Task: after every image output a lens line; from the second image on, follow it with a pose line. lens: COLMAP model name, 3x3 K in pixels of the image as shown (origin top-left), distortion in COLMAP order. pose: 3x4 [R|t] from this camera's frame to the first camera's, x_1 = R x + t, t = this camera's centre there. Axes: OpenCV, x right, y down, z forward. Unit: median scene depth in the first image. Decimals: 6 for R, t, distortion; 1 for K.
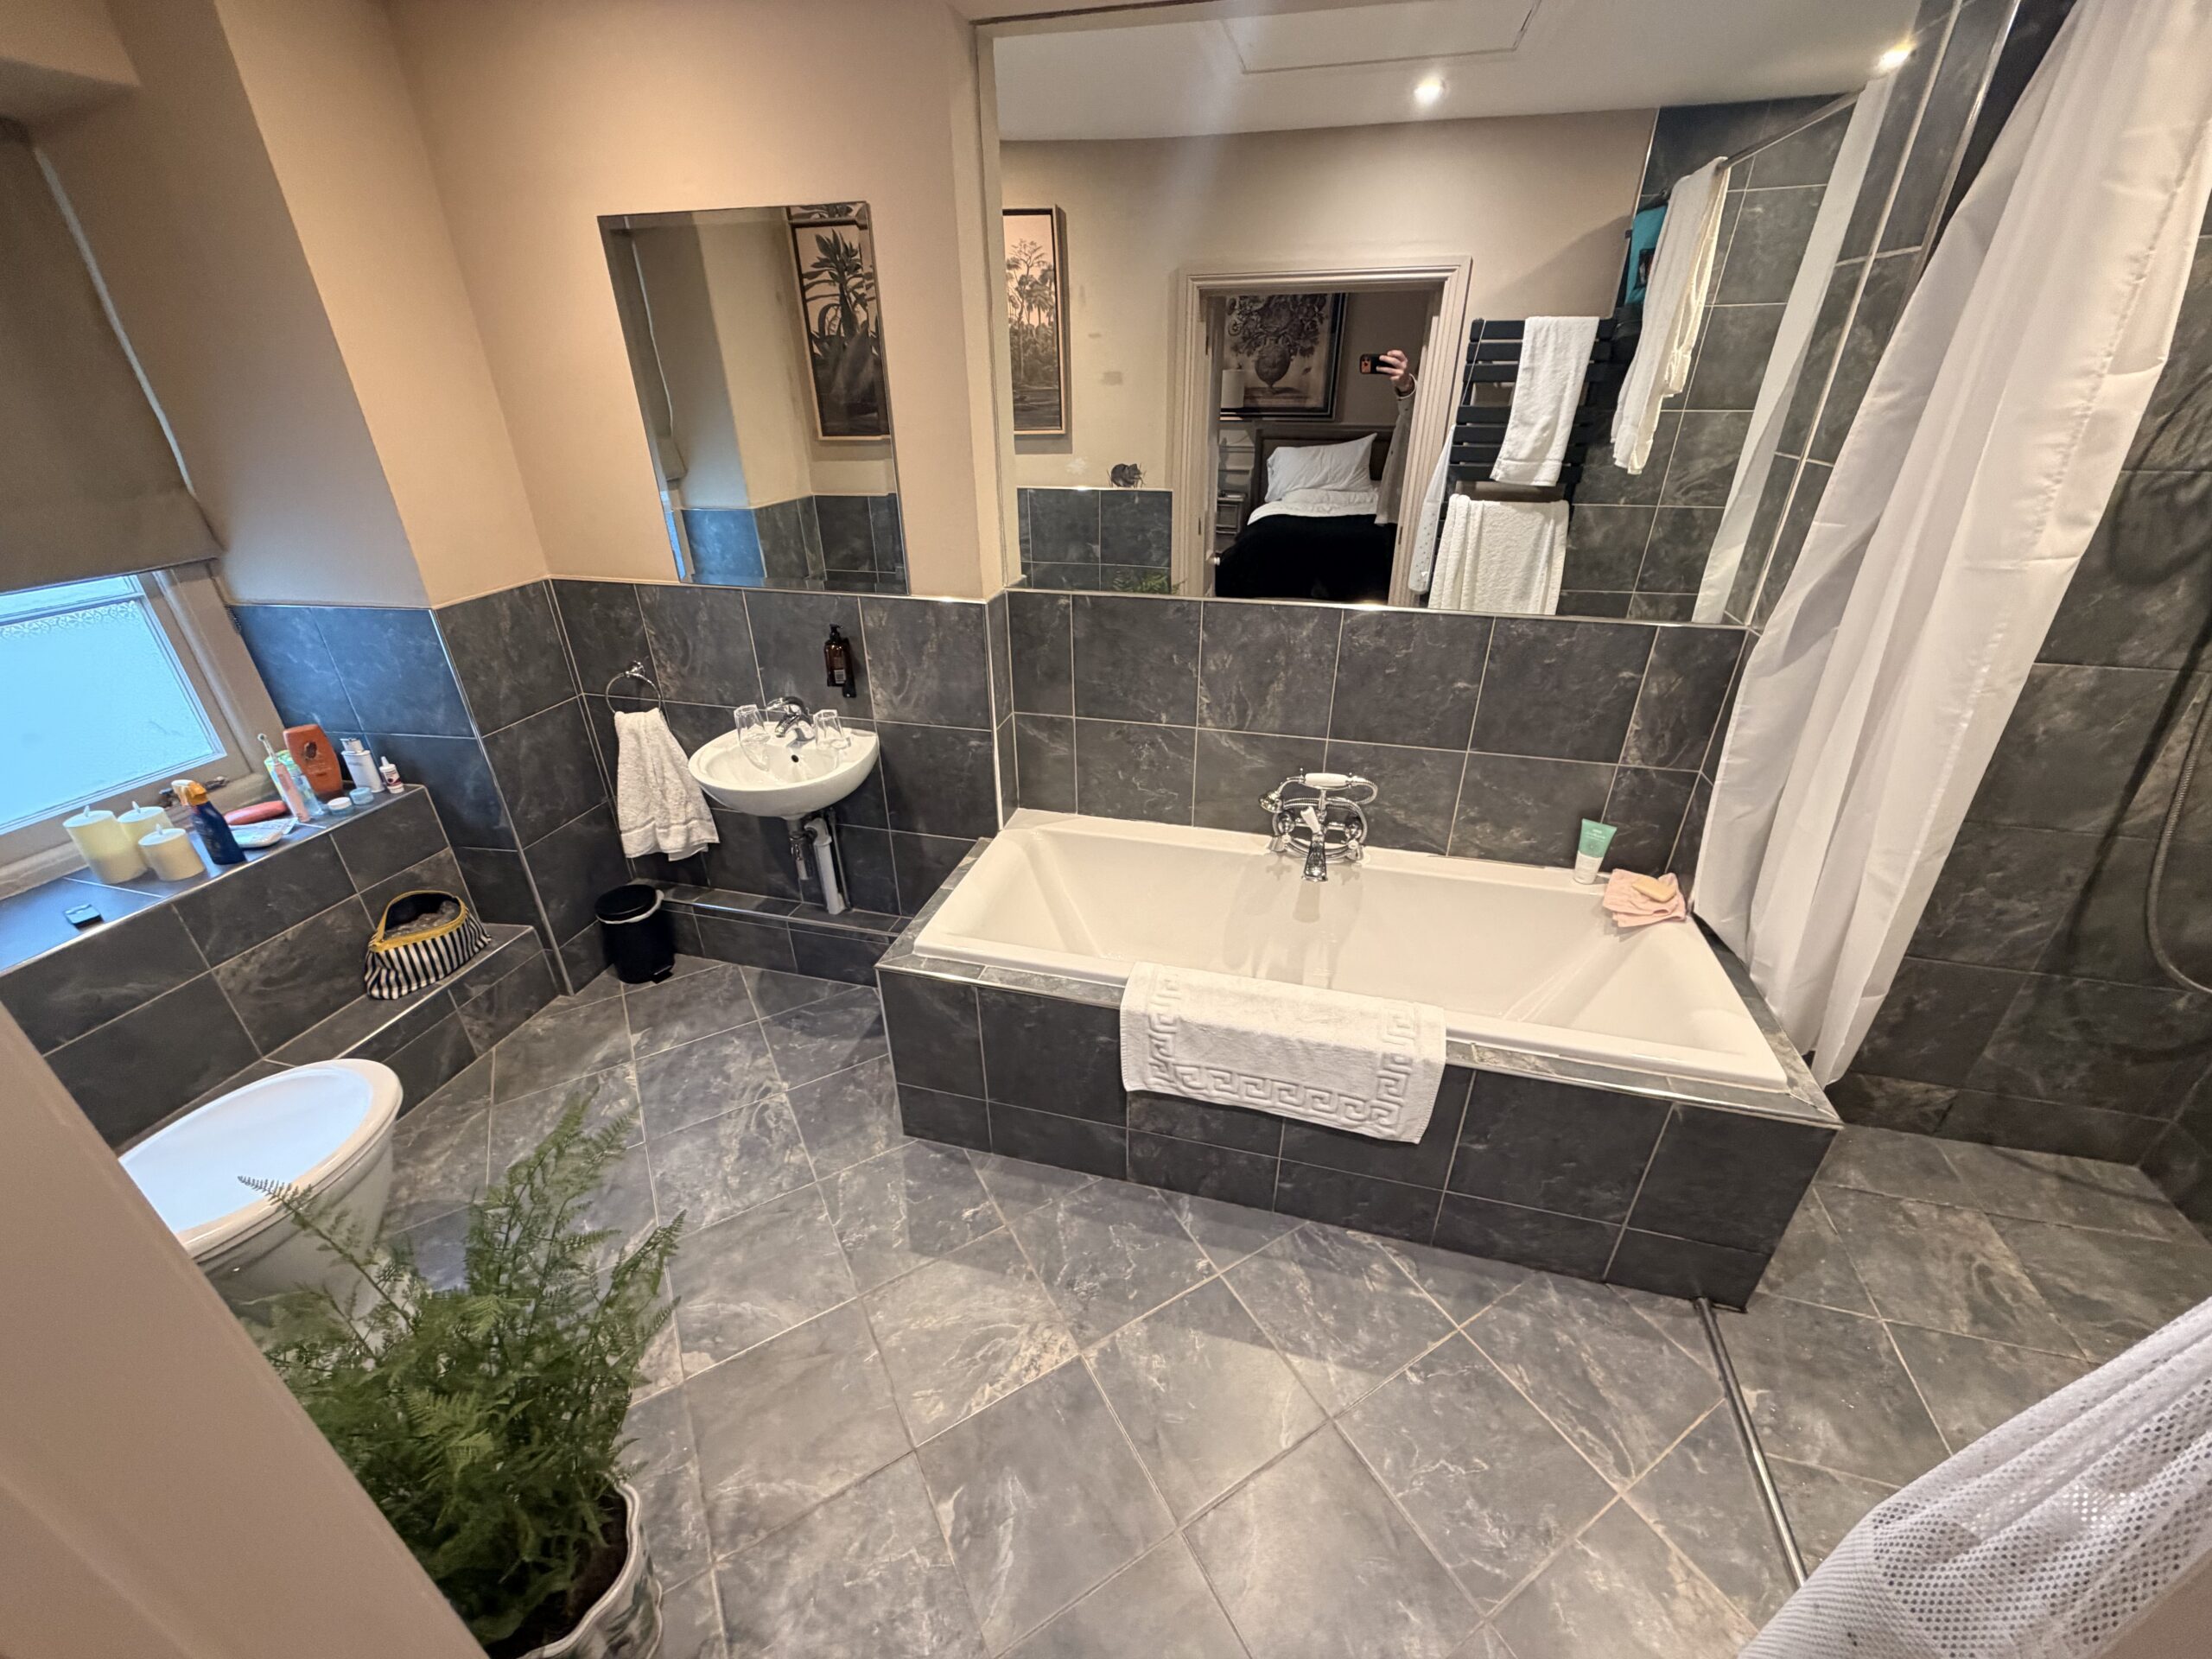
lens RADIAL K [[881.1, 0, 1101.1], [0, 881.1, 833.9], [0, 0, 1]] dist [0.002505, -0.000198]
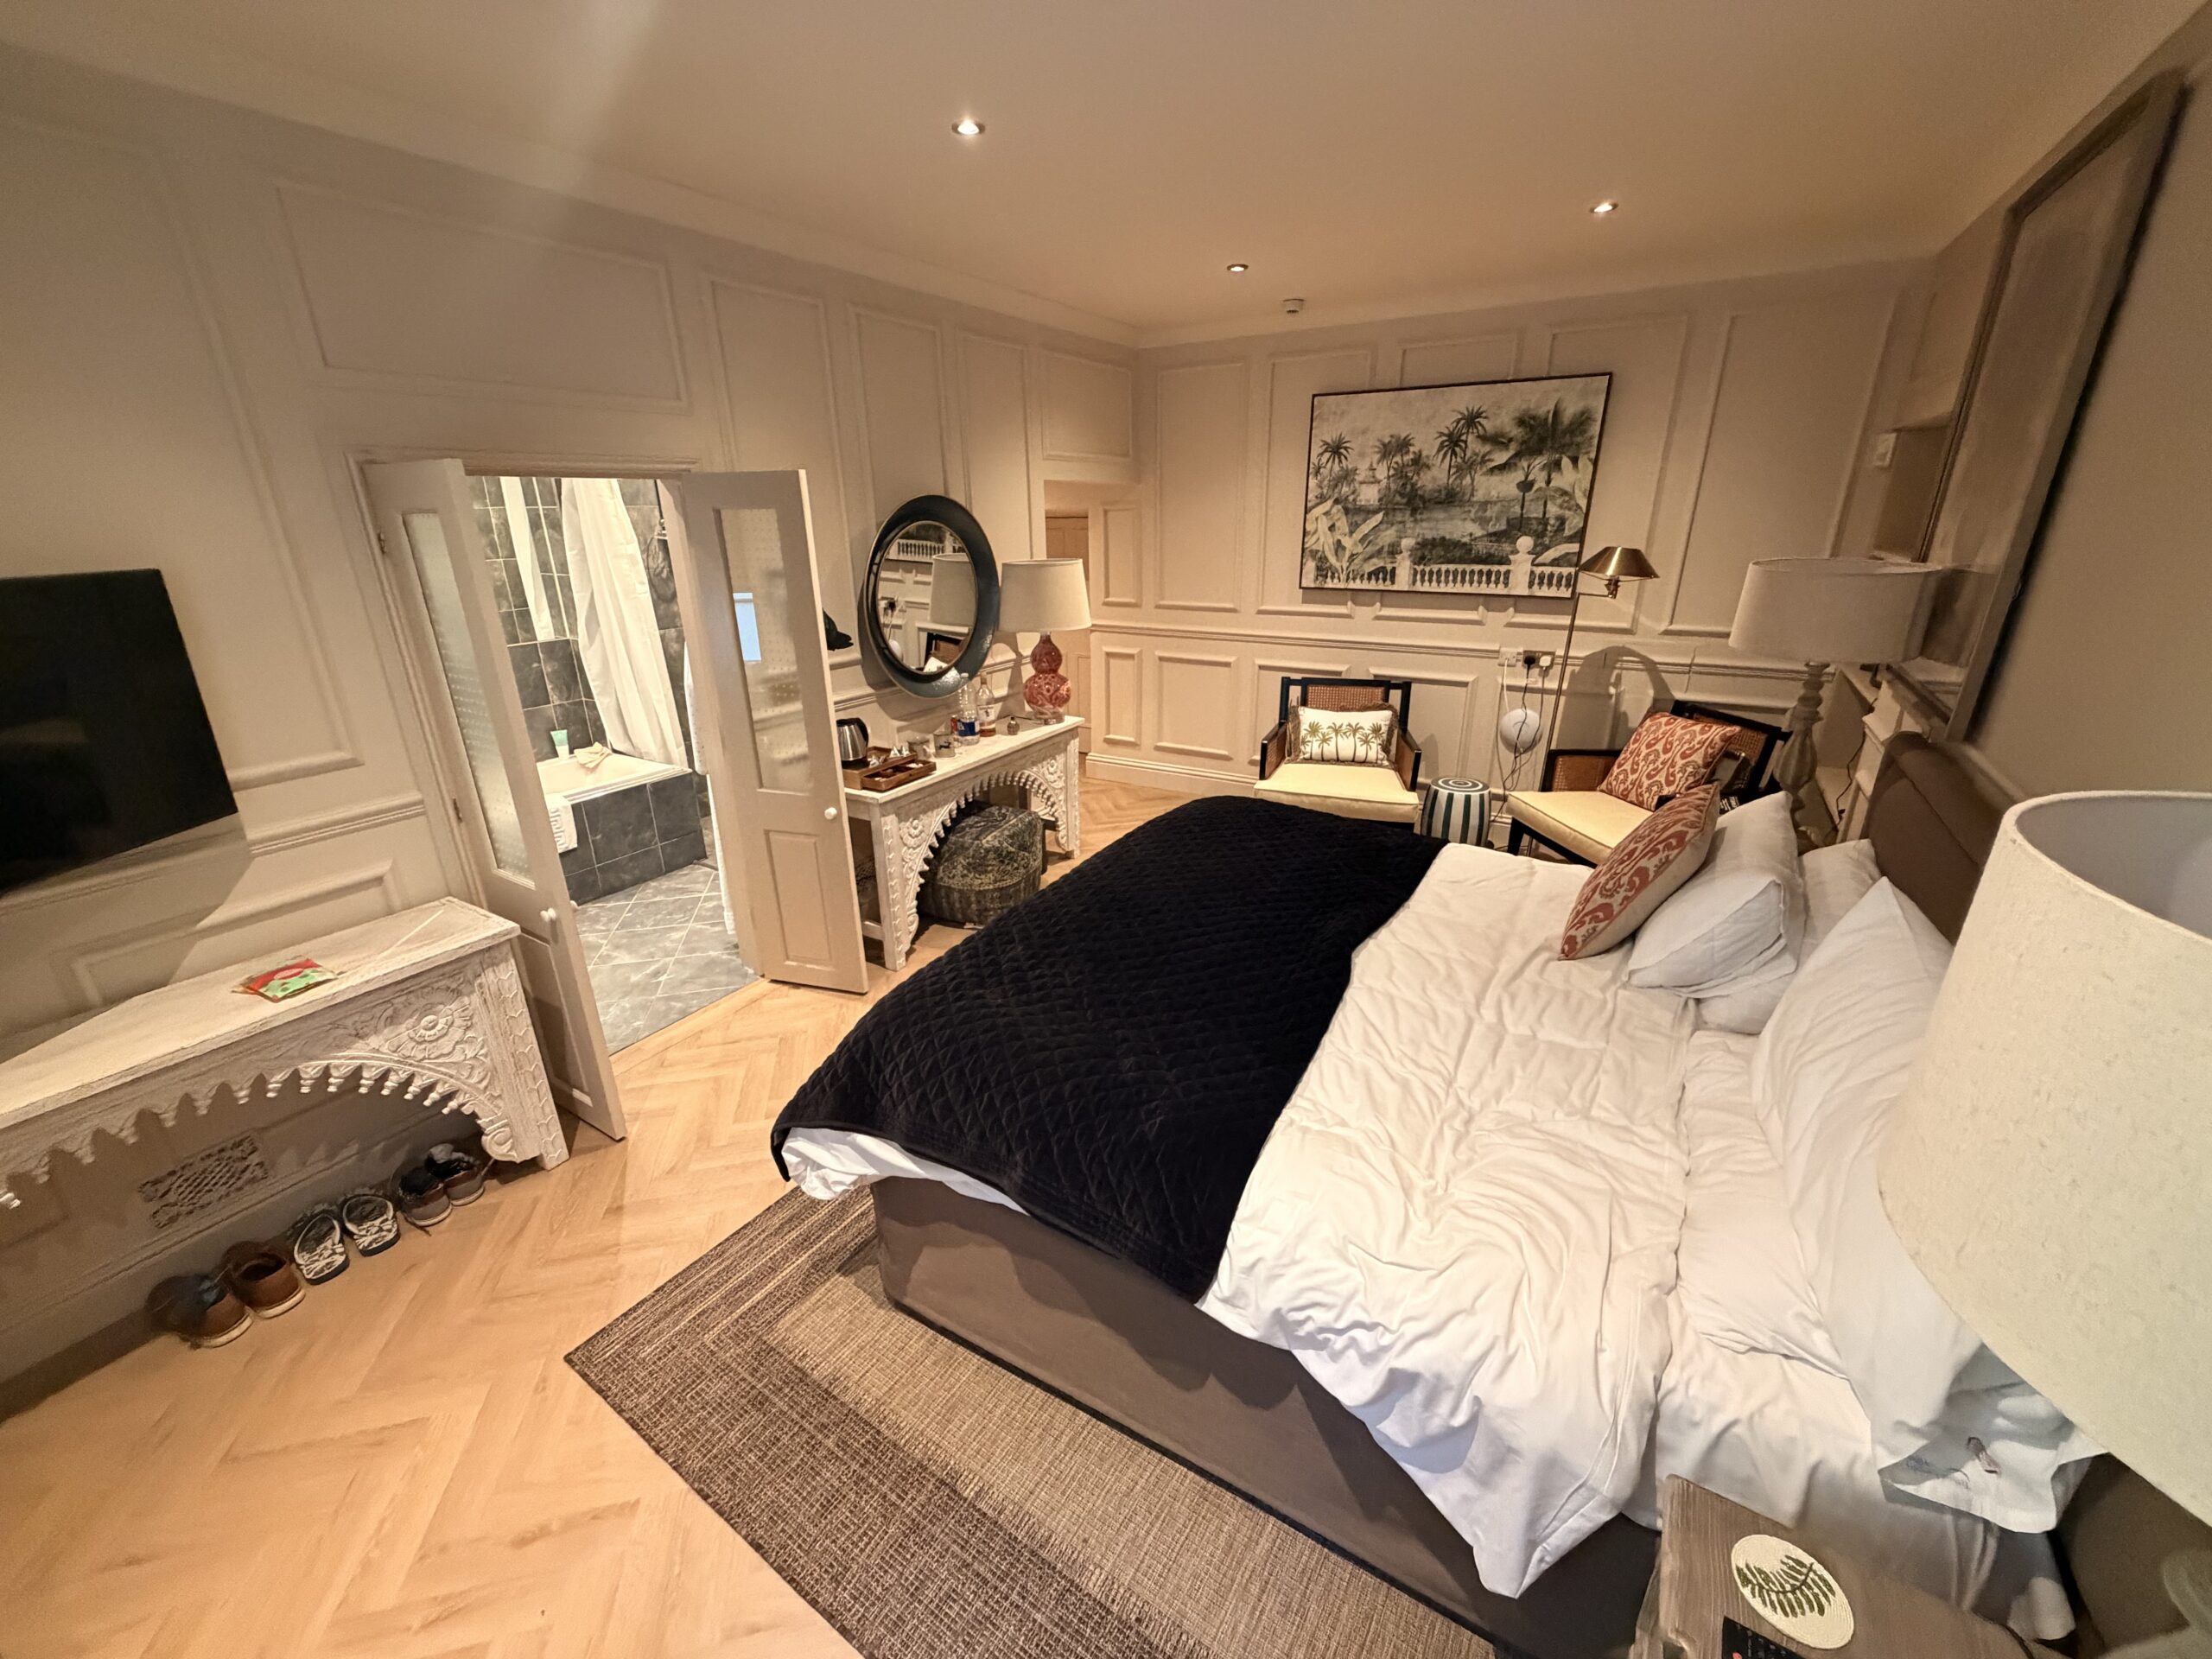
lens RADIAL K [[881.1, 0, 1101.1], [0, 881.1, 833.9], [0, 0, 1]] dist [0.002505, -0.000198]
pose [[0.297529, -0.325351, 0.897565, -1.193706], [0.460054, 0.872648, 0.163818, 0.511852], [-0.836557, 0.364187, 0.409317, -1.044734]]
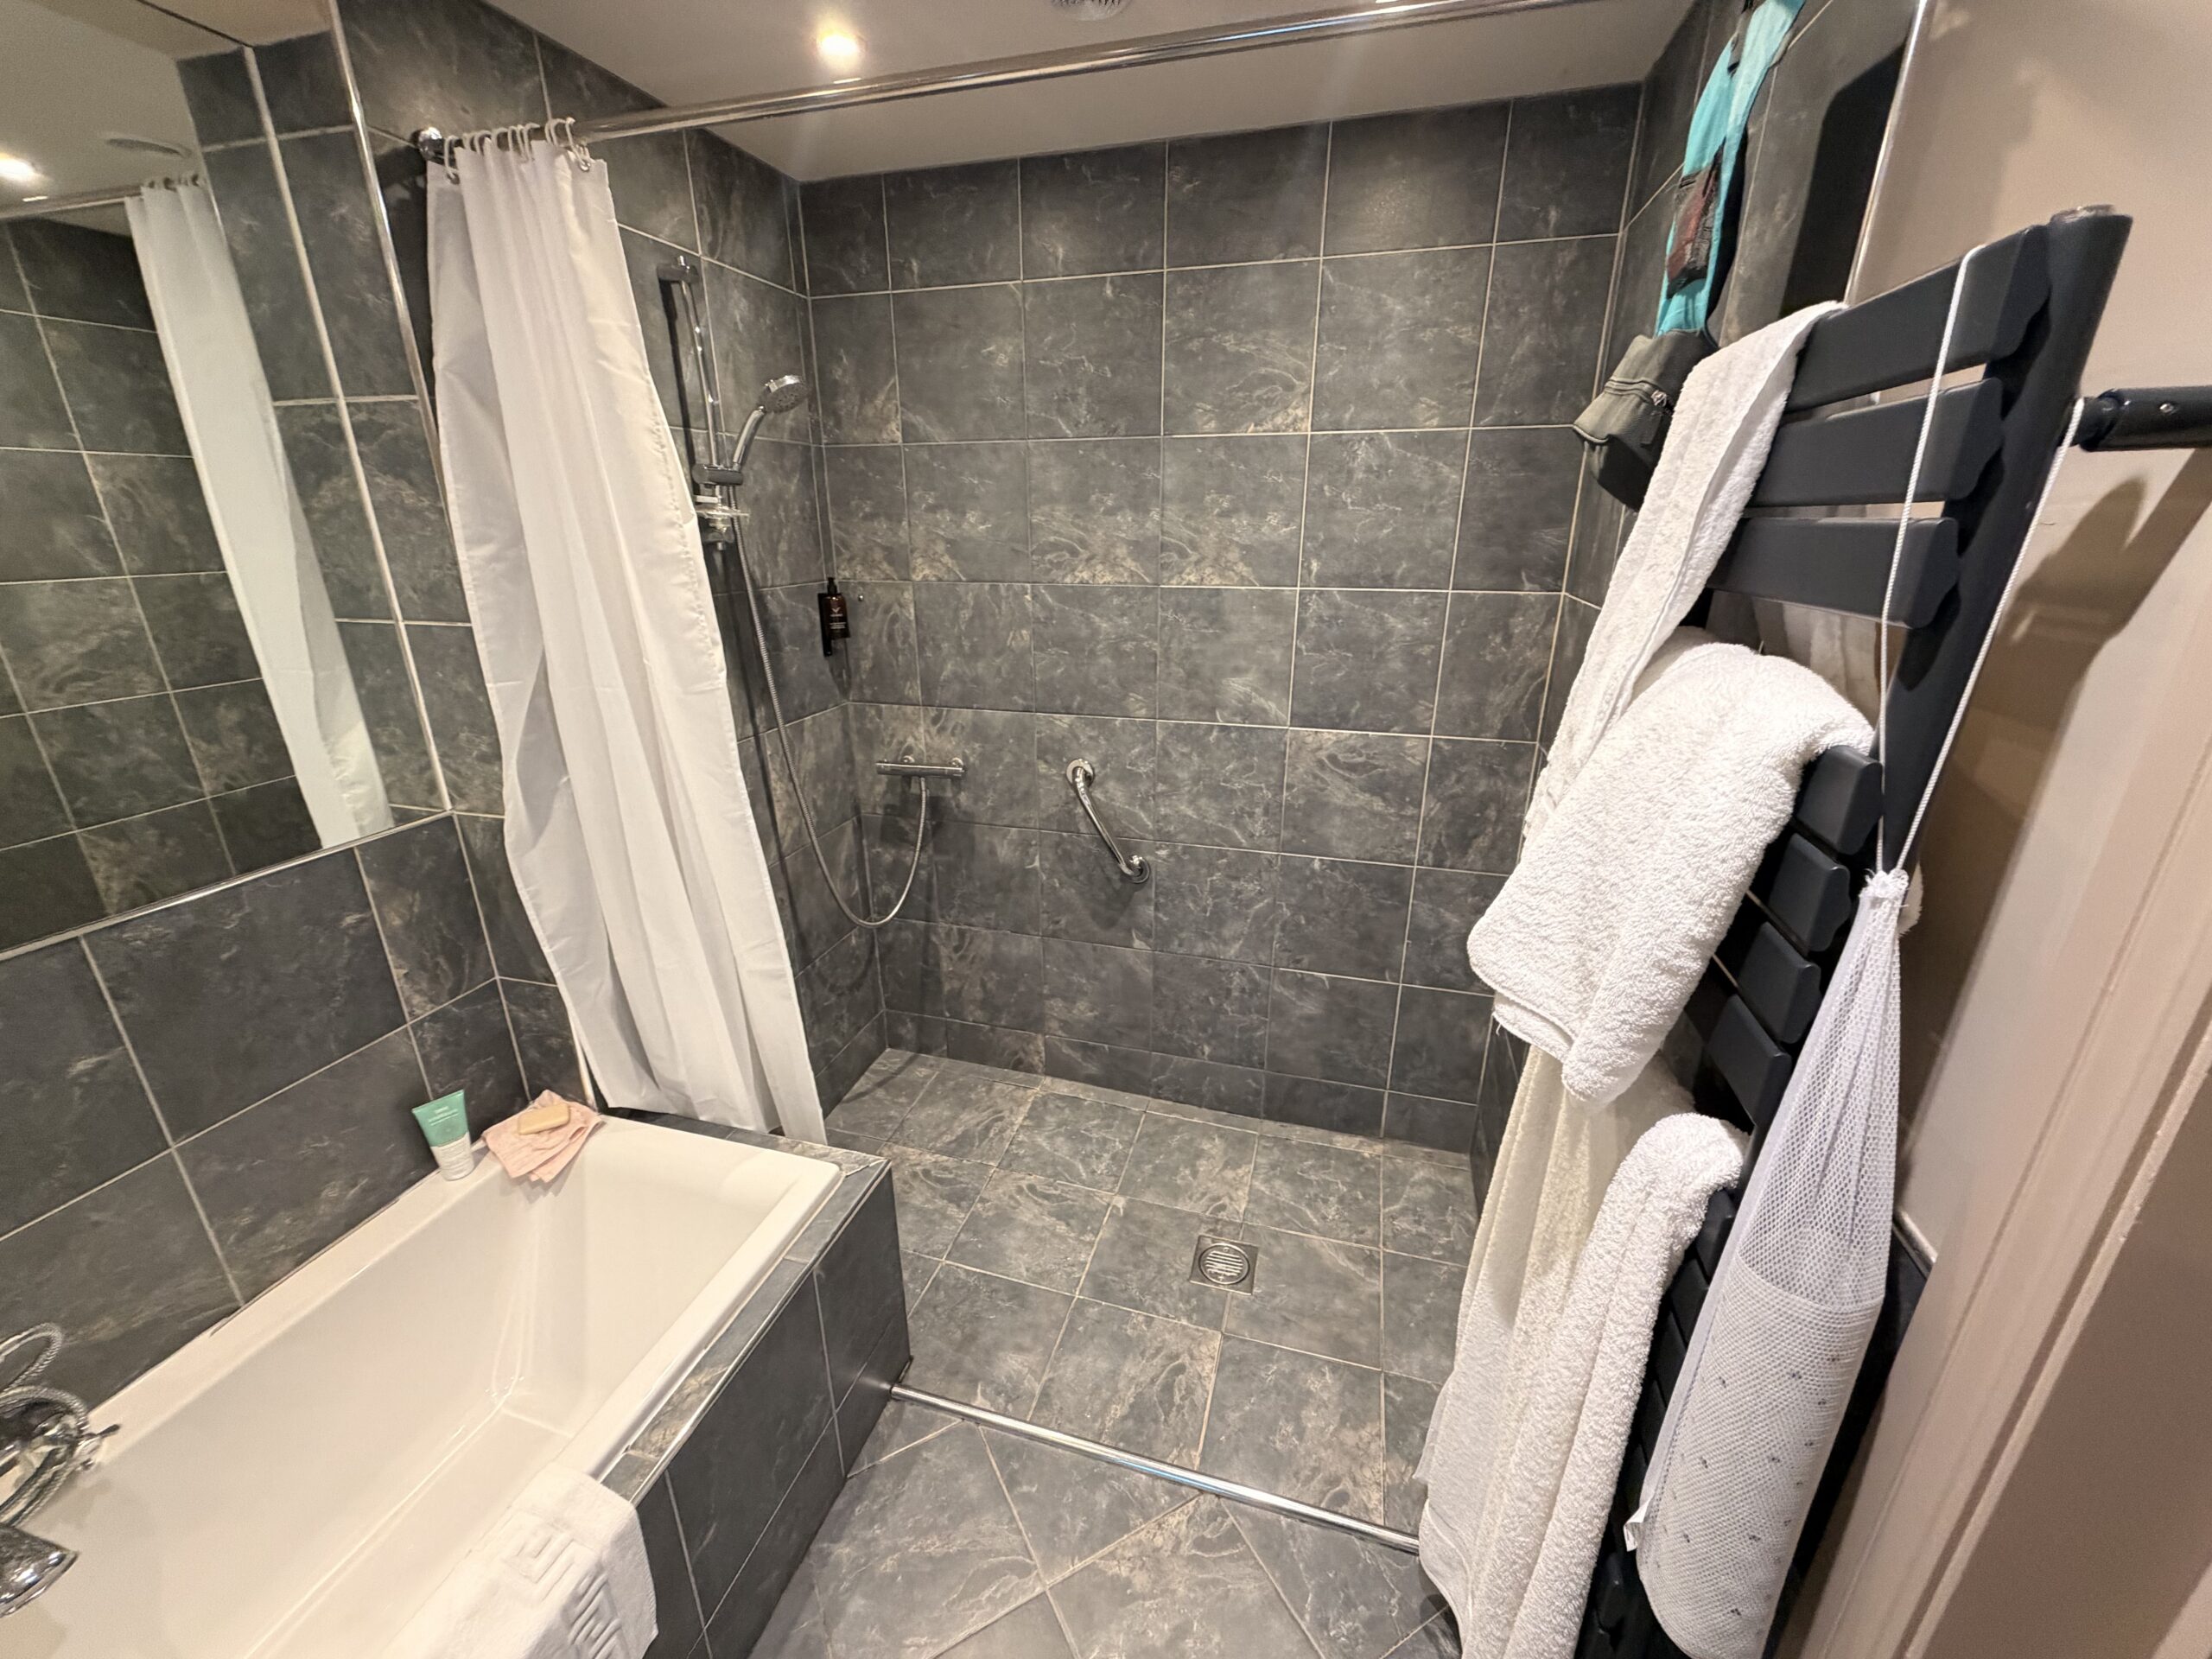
lens RADIAL K [[881.1, 0, 1101.1], [0, 881.1, 833.9], [0, 0, 1]] dist [0.002505, -0.000198]
pose [[0.026394, -0.332212, 0.942836, -0.043696], [0.471786, 0.835657, 0.281240, -0.150005], [-0.881318, 0.437393, 0.178789, 0.295396]]
